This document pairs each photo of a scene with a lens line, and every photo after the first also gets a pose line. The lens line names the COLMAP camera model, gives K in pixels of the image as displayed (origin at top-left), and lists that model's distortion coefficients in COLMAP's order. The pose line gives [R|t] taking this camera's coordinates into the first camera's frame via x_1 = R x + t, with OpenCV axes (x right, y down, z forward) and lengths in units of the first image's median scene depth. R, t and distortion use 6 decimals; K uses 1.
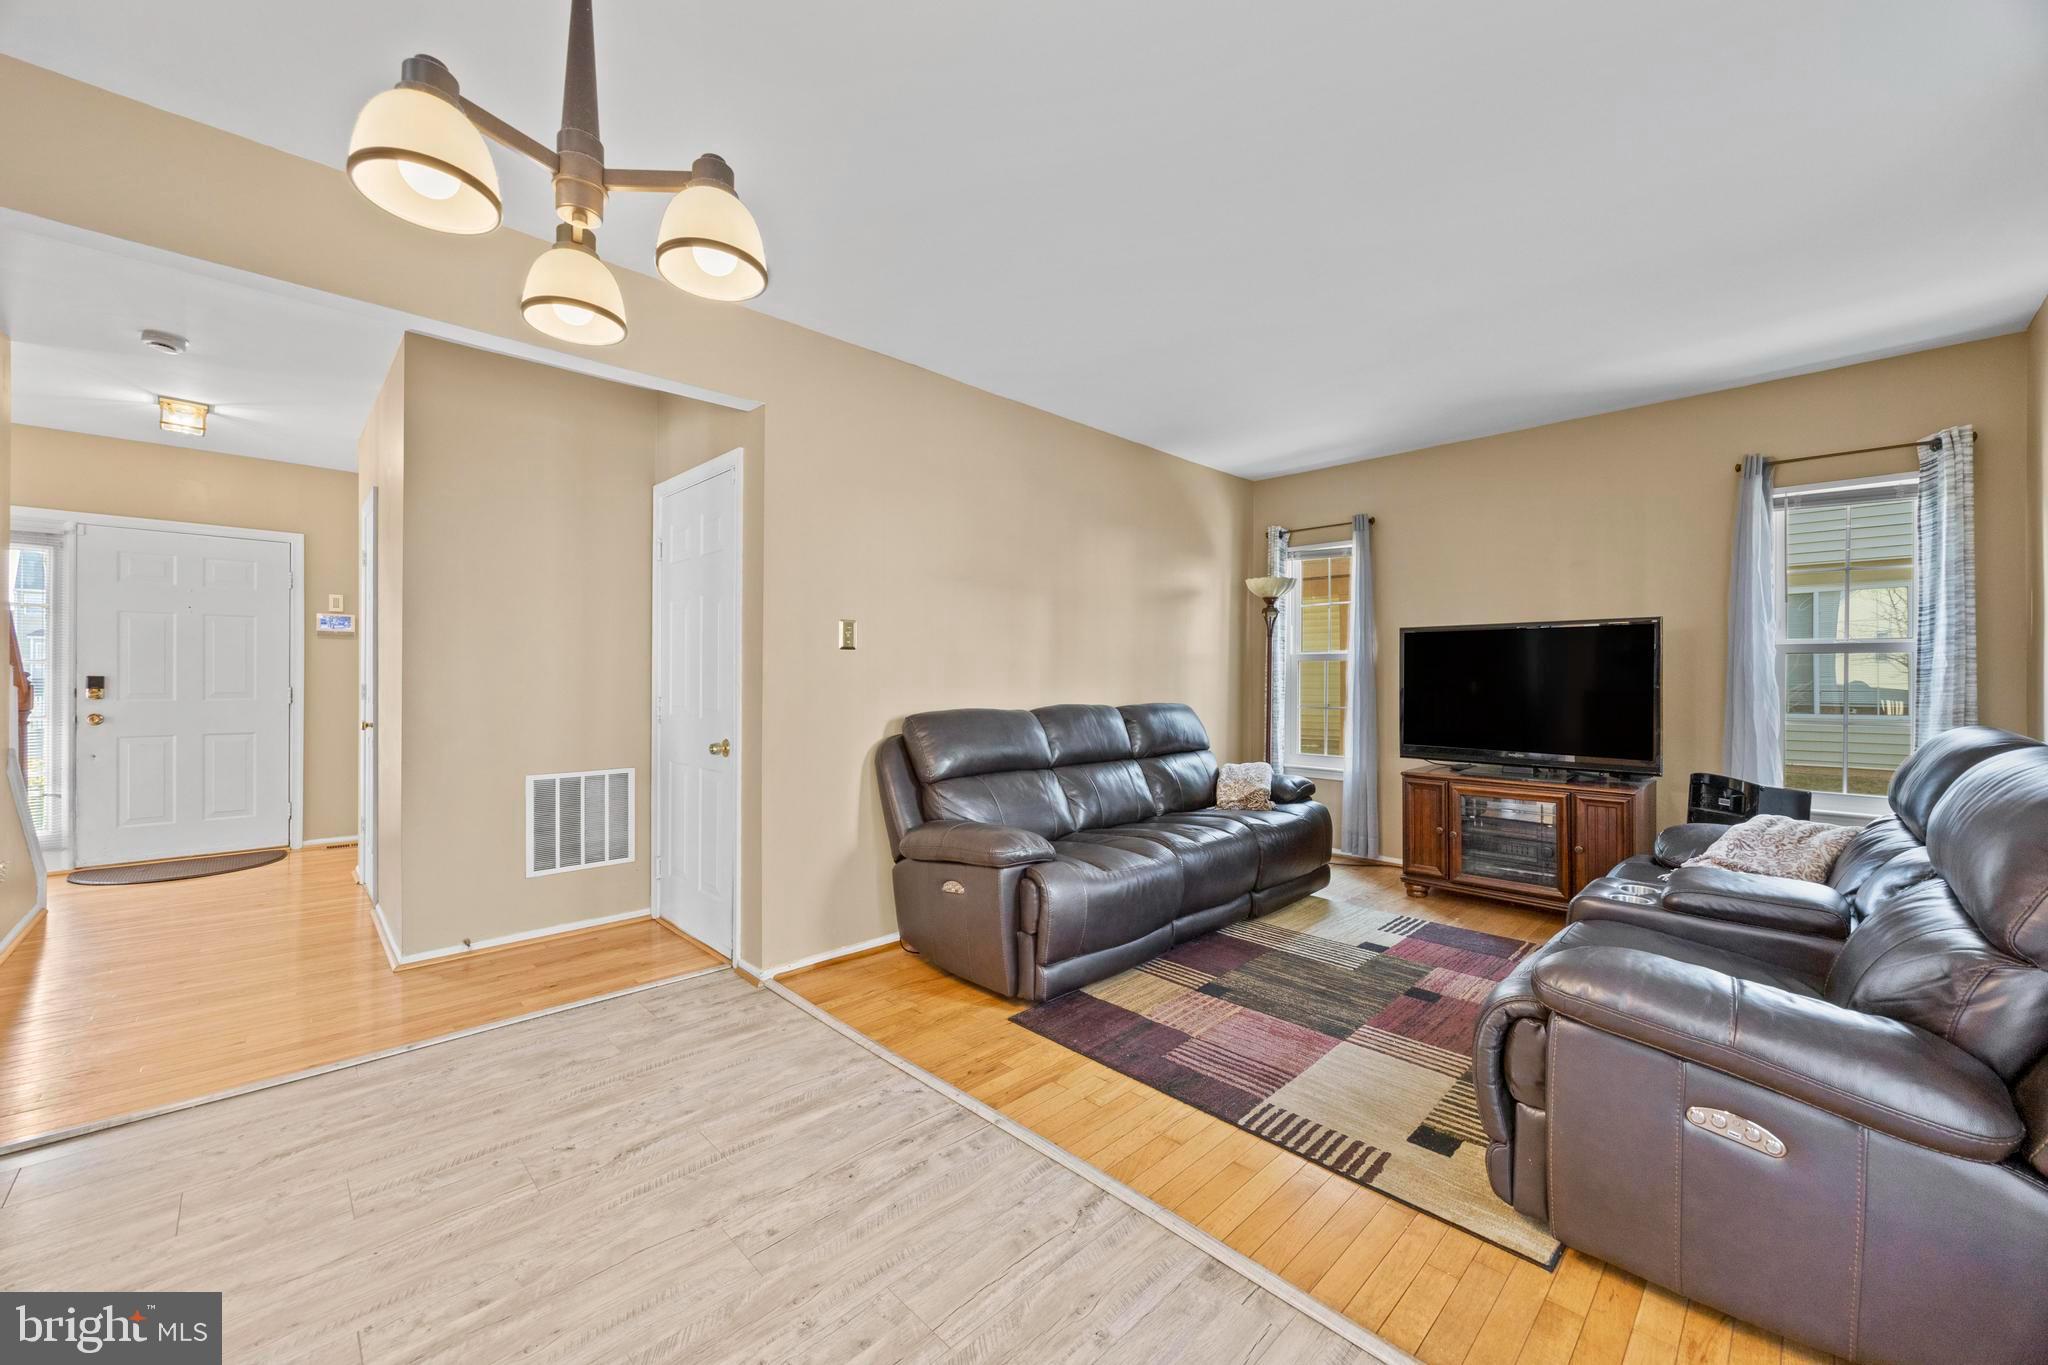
lens RADIAL K [[776.3, 0, 1029.6], [0, 776.3, 683.1], [0, 0, 1]] dist [-0.002689, -0.000046]
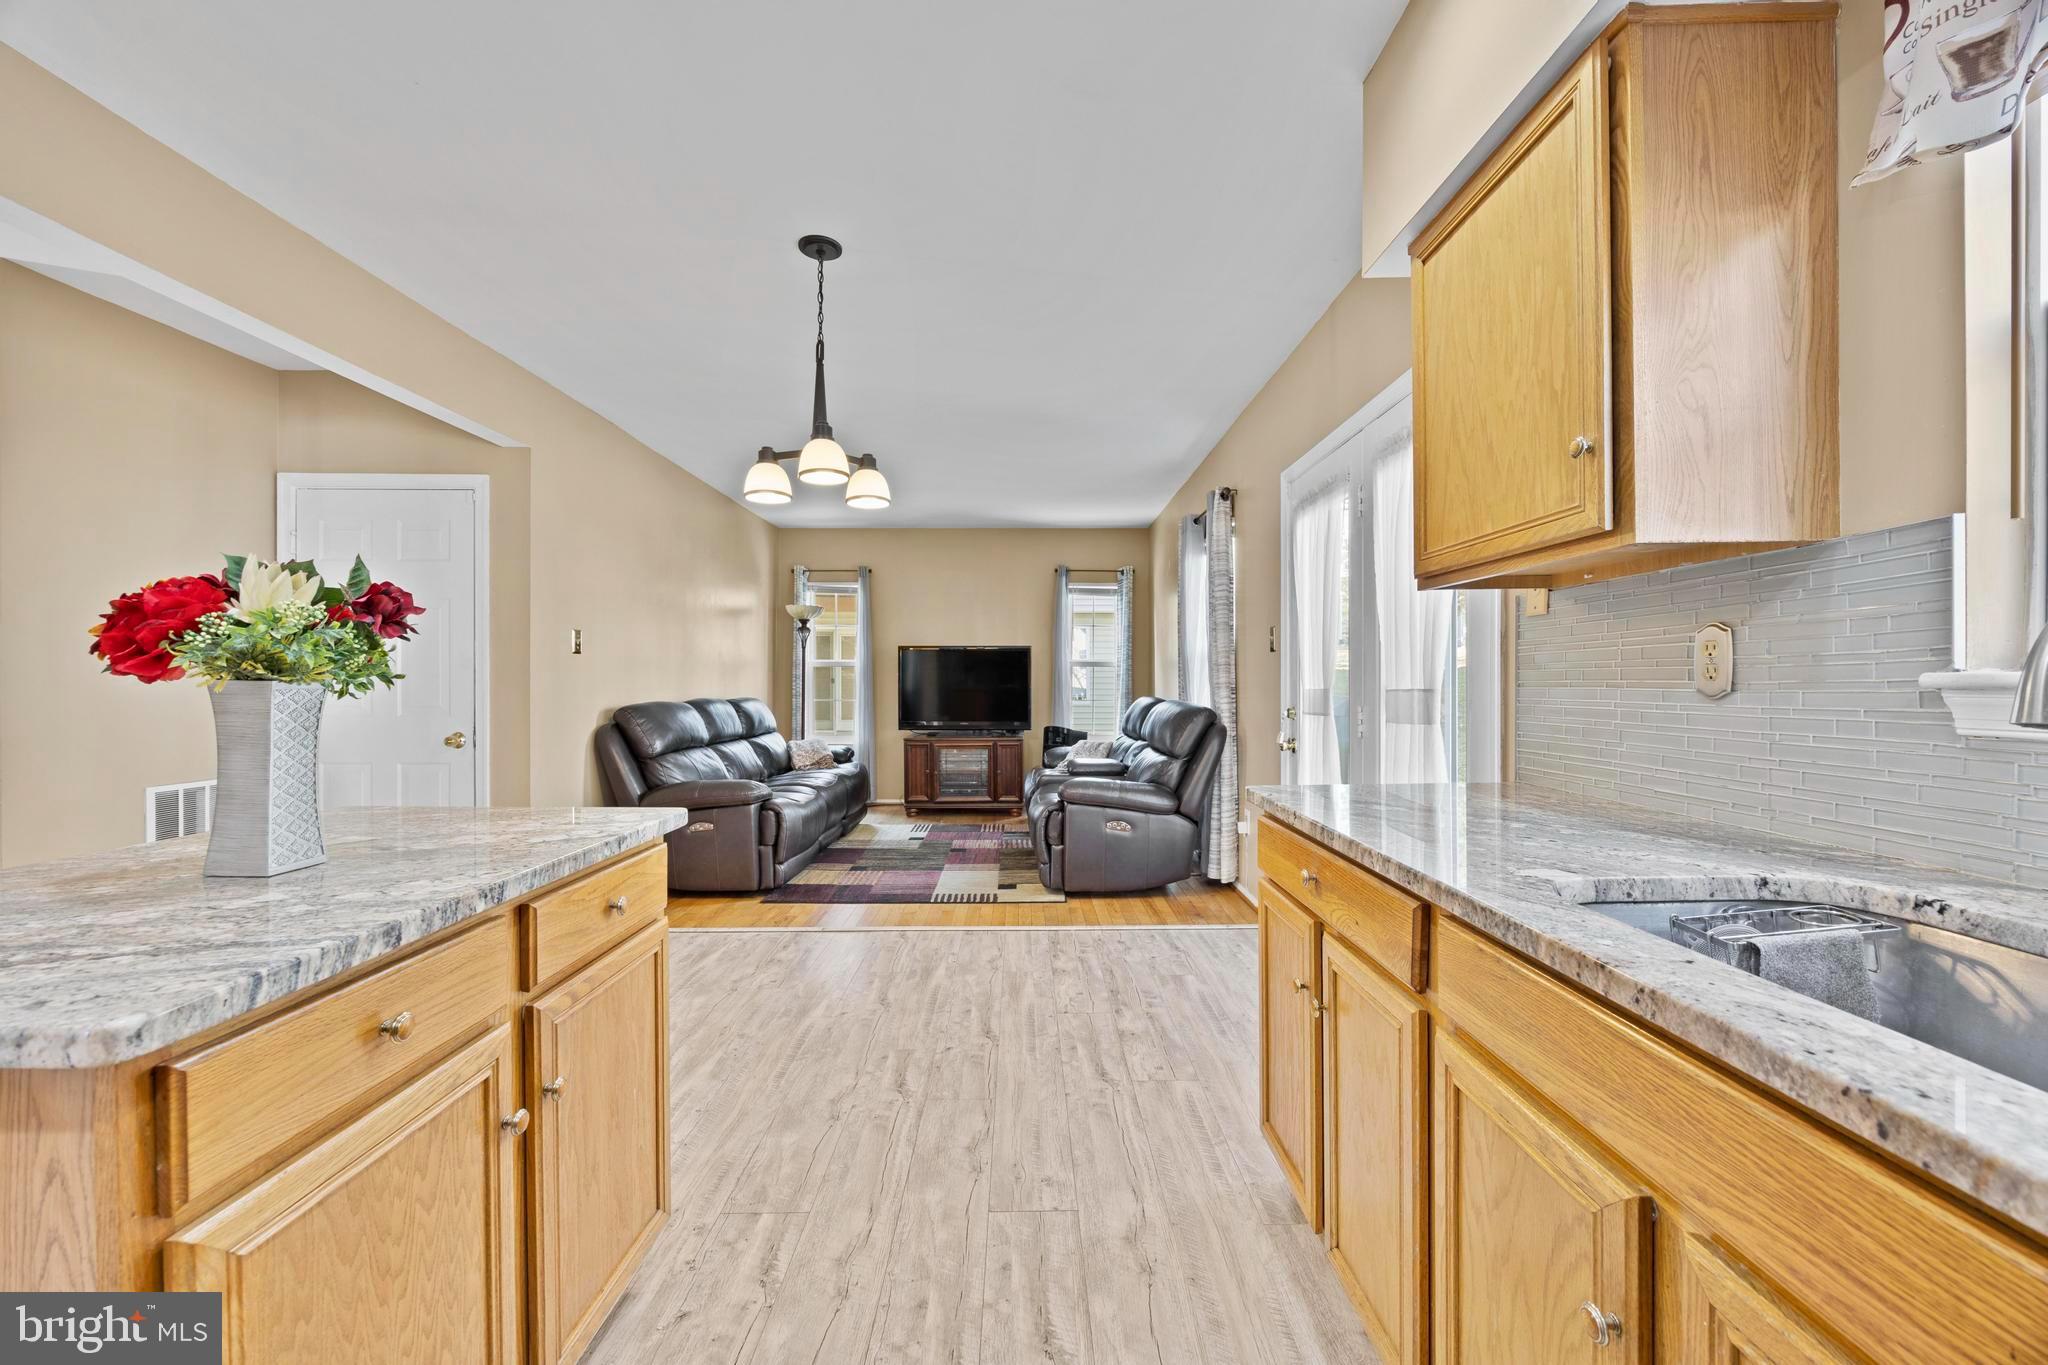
lens RADIAL K [[776.3, 0, 1023.6], [0, 776.3, 688.0], [0, 0, 1]] dist [-0.002689, -0.000046]
pose [[0.698209, -0.007292, 0.715857, -0.684648], [0.005966, 0.999973, 0.004367, 0.011389], [-0.715869, 0.001221, 0.698234, -0.384108]]
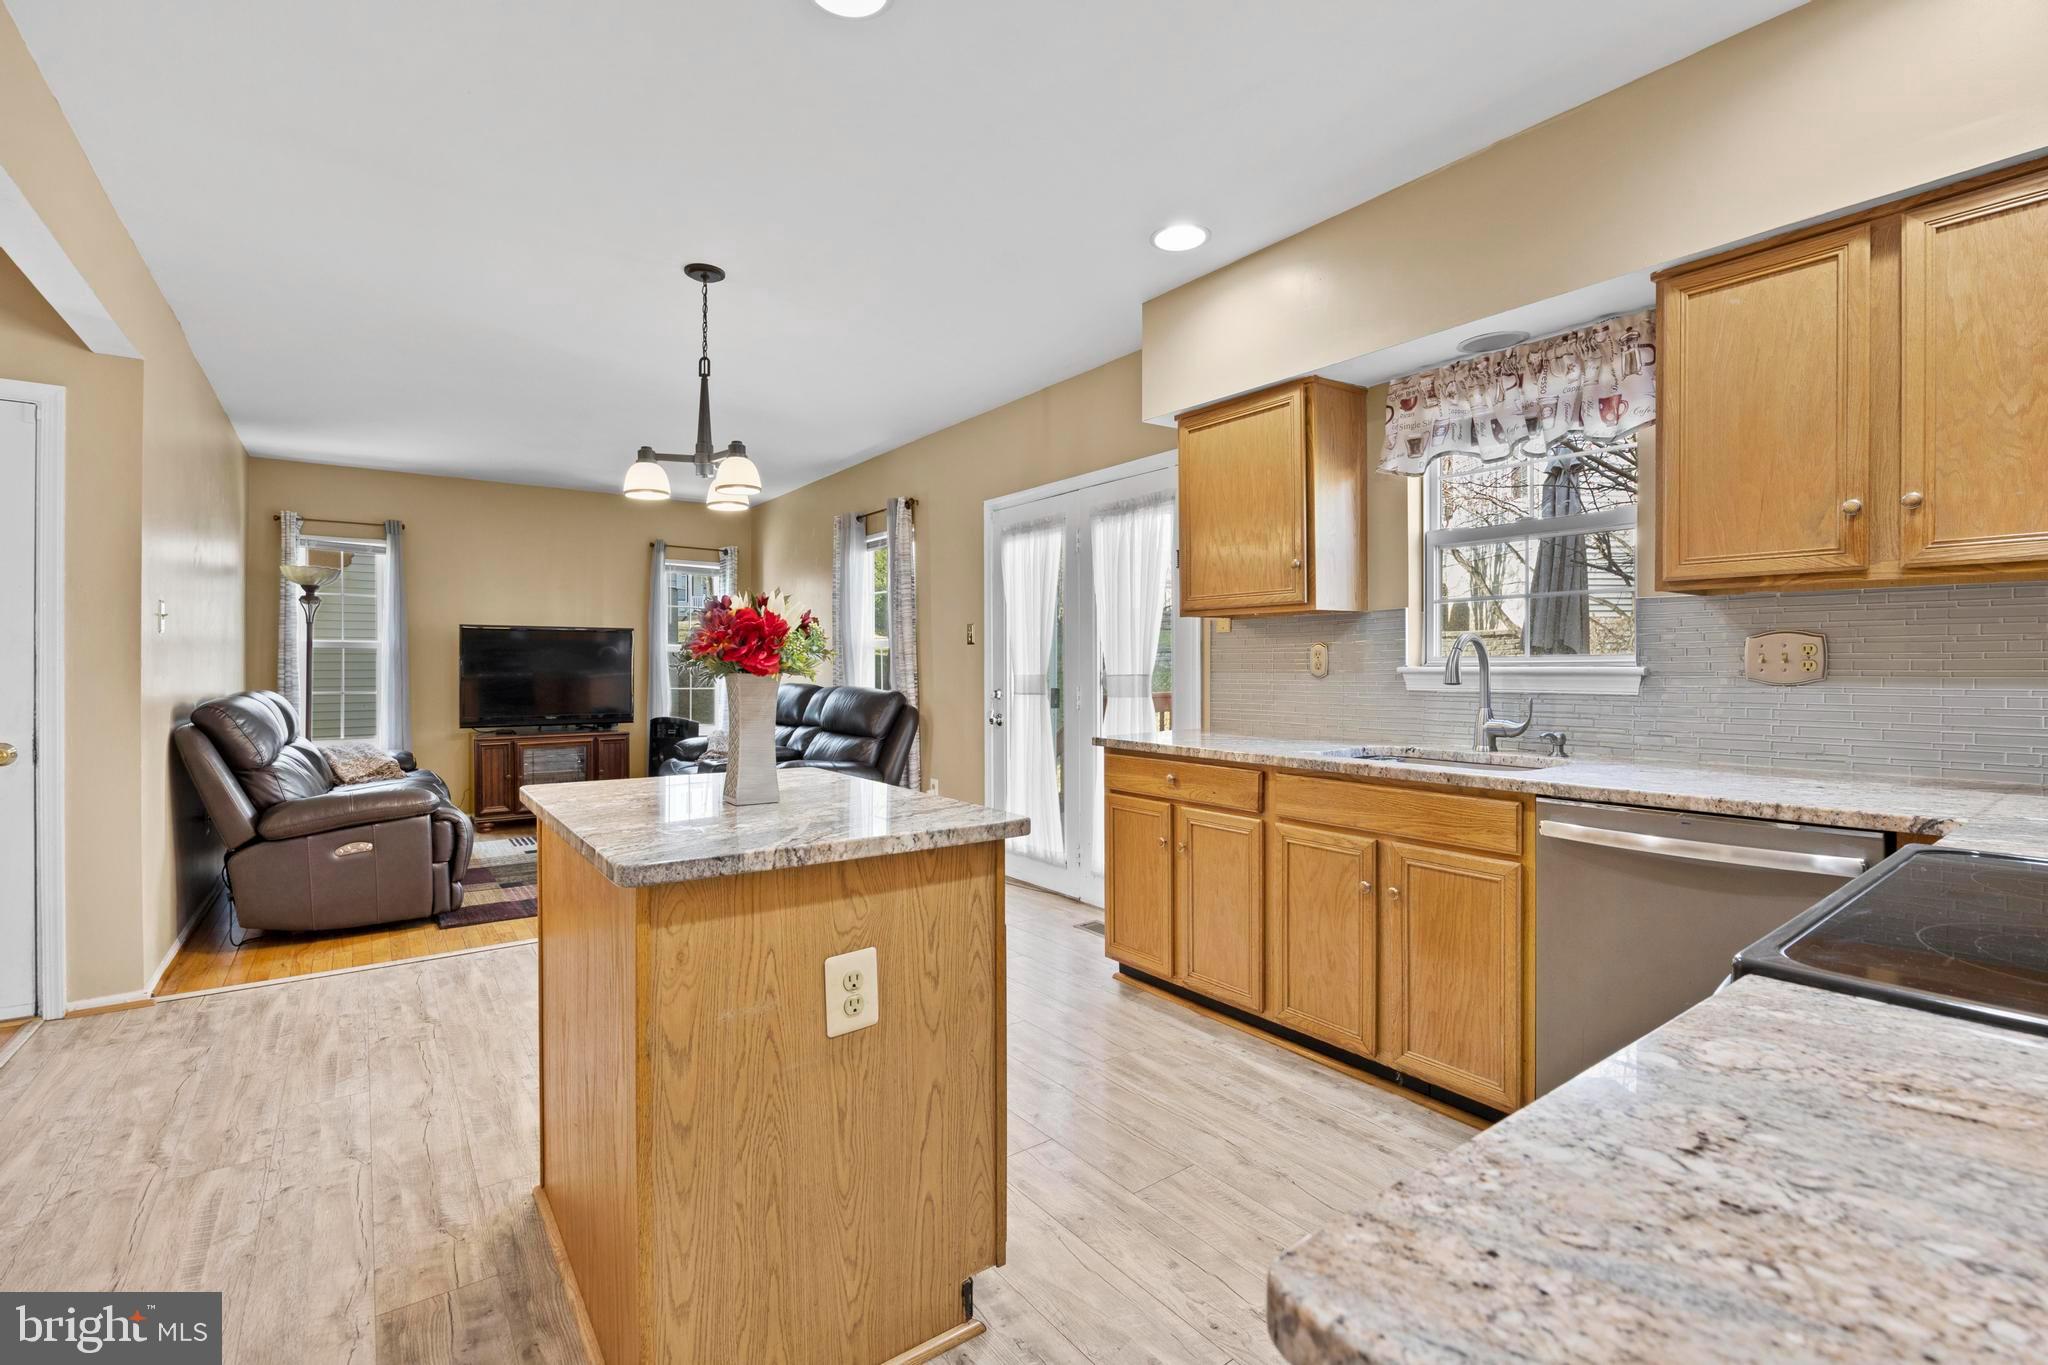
lens RADIAL K [[909.5, 0, 1022.8], [0, 909.5, 672.0], [0, 0, 1]] dist [-0.023240, 0.001744]
pose [[0.143136, -0.007807, 0.989672, -1.249536], [0.006909, 0.999952, 0.006889, 0.003618], [-0.989679, 0.005852, 0.143183, -0.155226]]
